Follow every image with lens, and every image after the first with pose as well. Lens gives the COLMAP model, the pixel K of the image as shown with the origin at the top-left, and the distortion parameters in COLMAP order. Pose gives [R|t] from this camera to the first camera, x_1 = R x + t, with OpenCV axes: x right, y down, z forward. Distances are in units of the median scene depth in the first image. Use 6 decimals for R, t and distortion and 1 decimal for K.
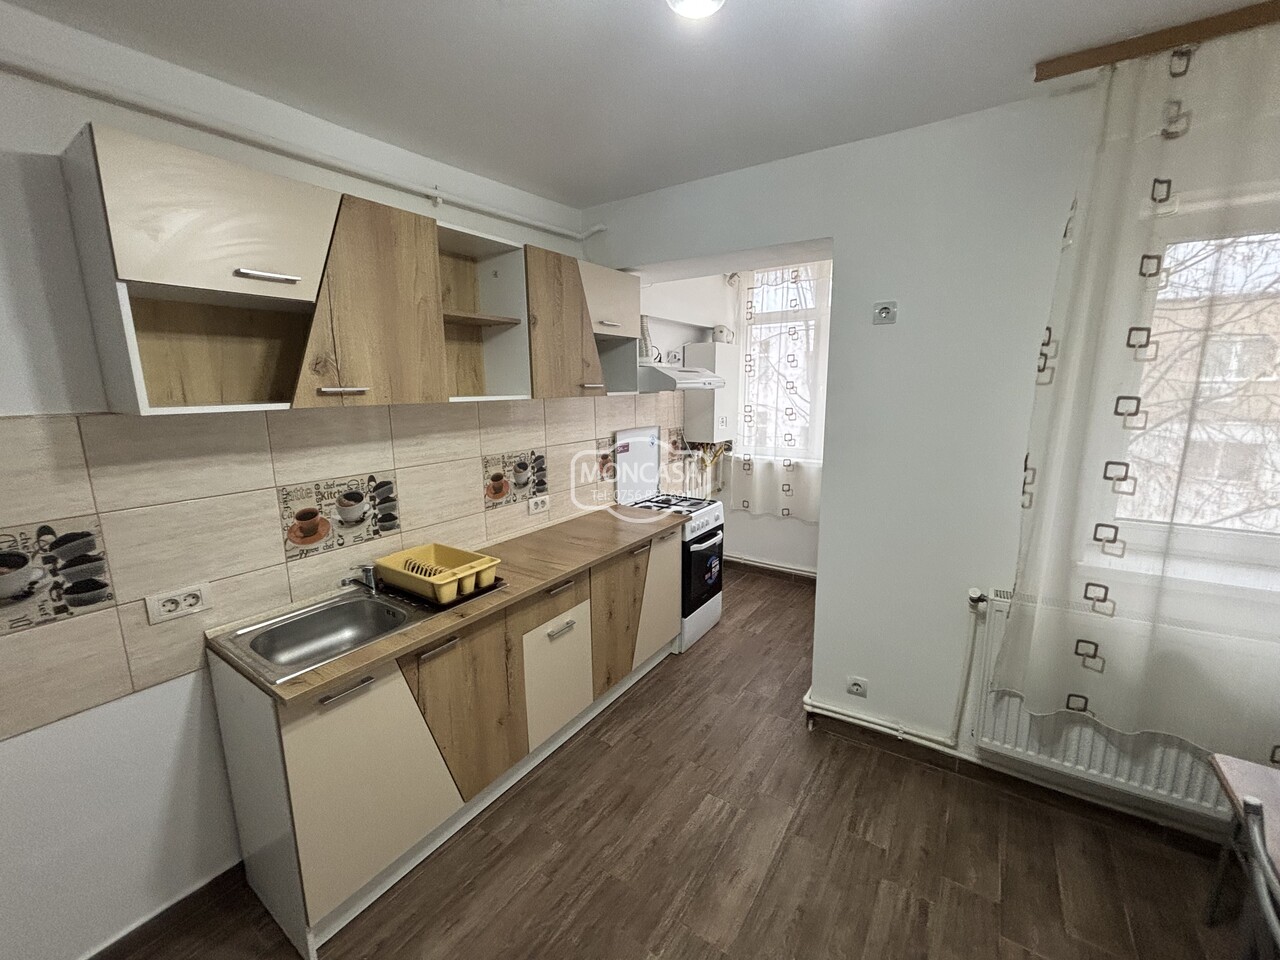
lens RADIAL K [[514.4, 0, 641.5], [0, 514.4, 478.7], [0, 0, 1]] dist [-0.002821, -0.000035]
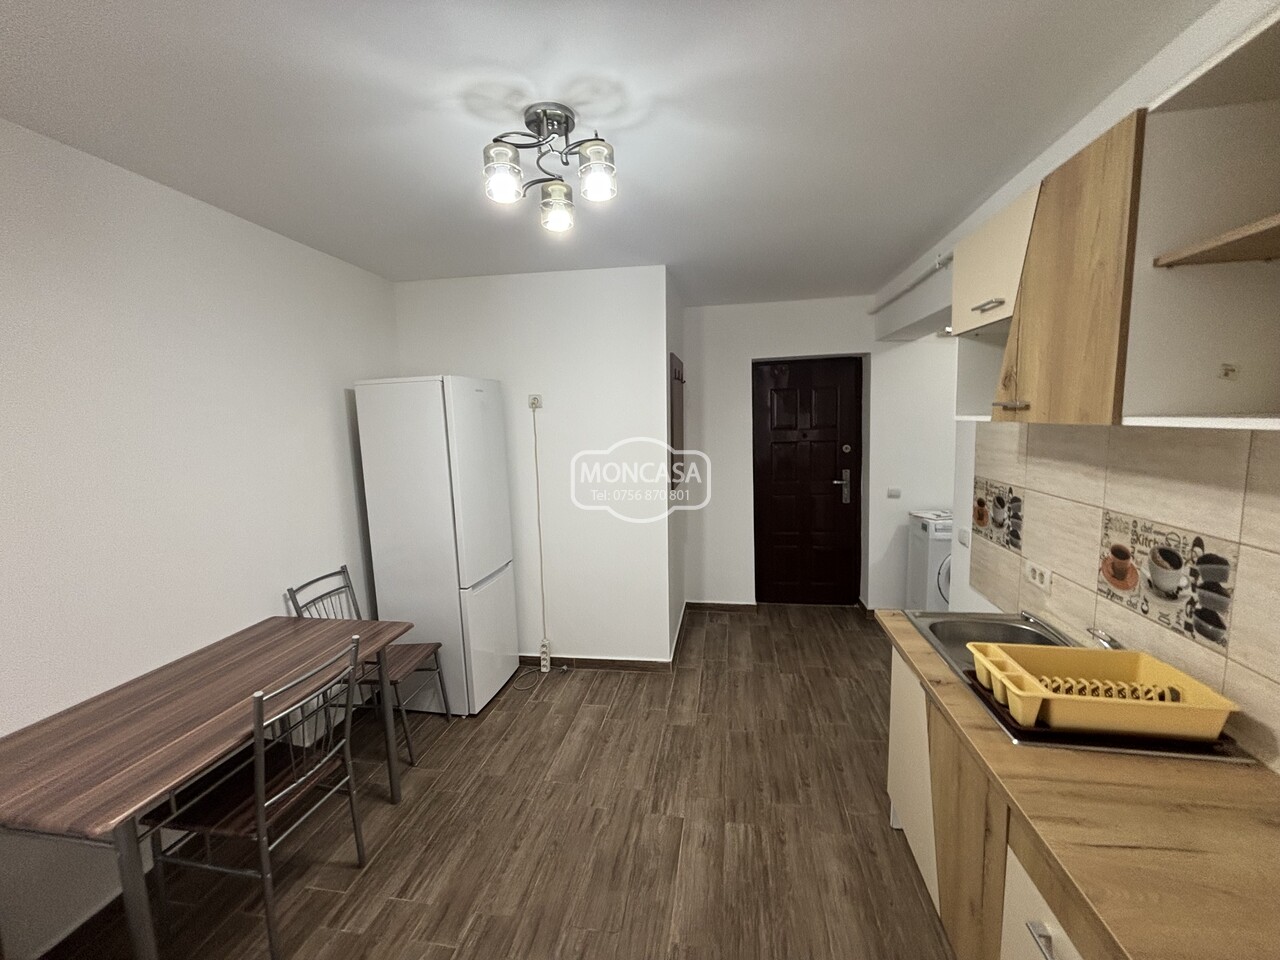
lens RADIAL K [[514.4, 0, 642.5], [0, 514.4, 480.7], [0, 0, 1]] dist [-0.002821, -0.000035]
pose [[-0.910397, 0.085140, -0.404882, 0.299010], [-0.040343, 0.955666, 0.291676, -0.202854], [0.411765, 0.281875, -0.866600, 1.117361]]
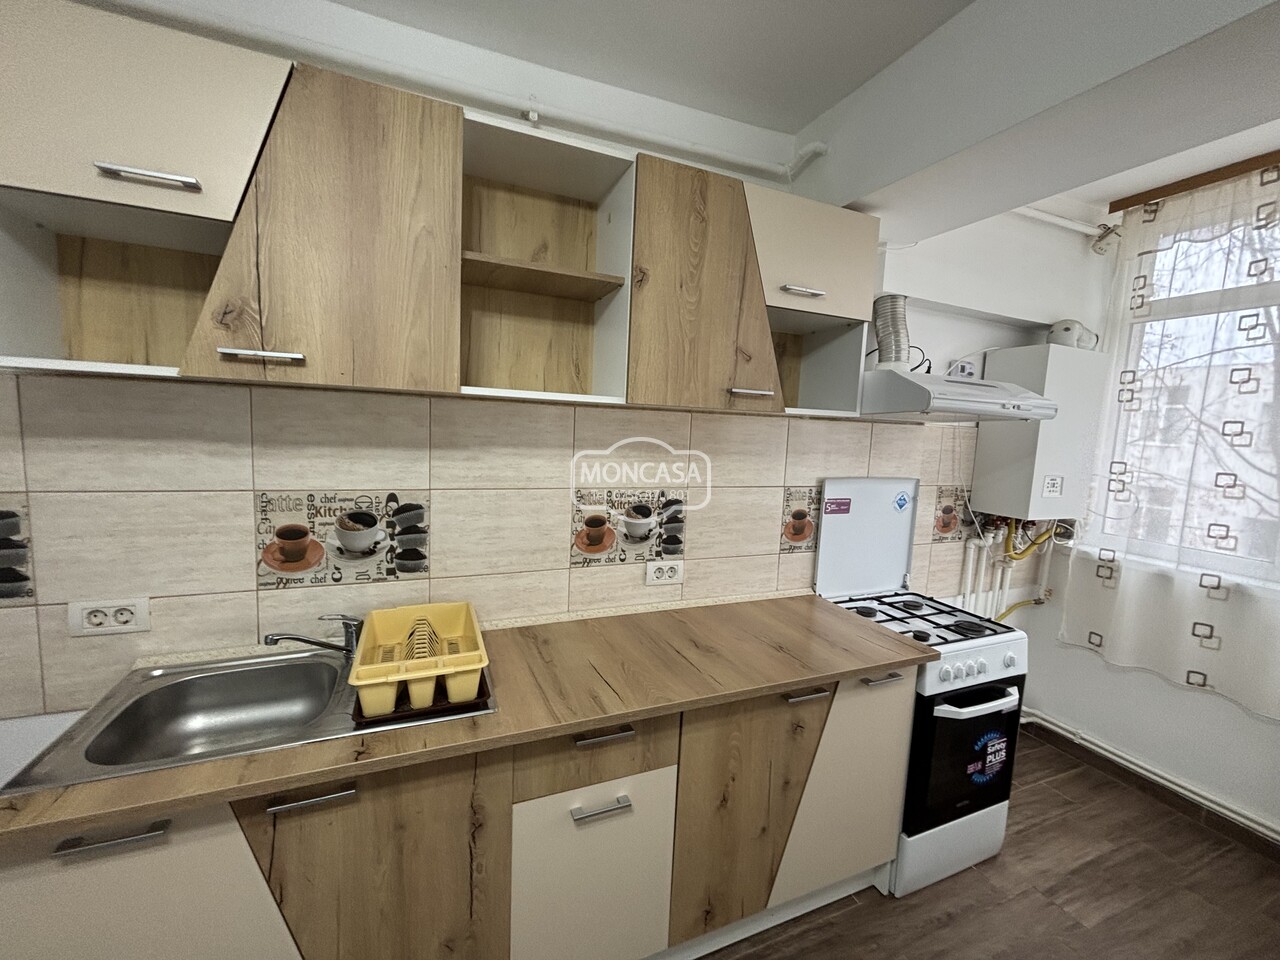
lens RADIAL K [[514.4, 0, 634.1], [0, 514.4, 476.0], [0, 0, 1]] dist [-0.002821, -0.000035]
pose [[0.835035, 0.103321, -0.540408, 0.137738], [-0.152263, 0.987244, -0.046524, -0.043986], [0.528708, 0.121134, 0.840116, 0.509074]]
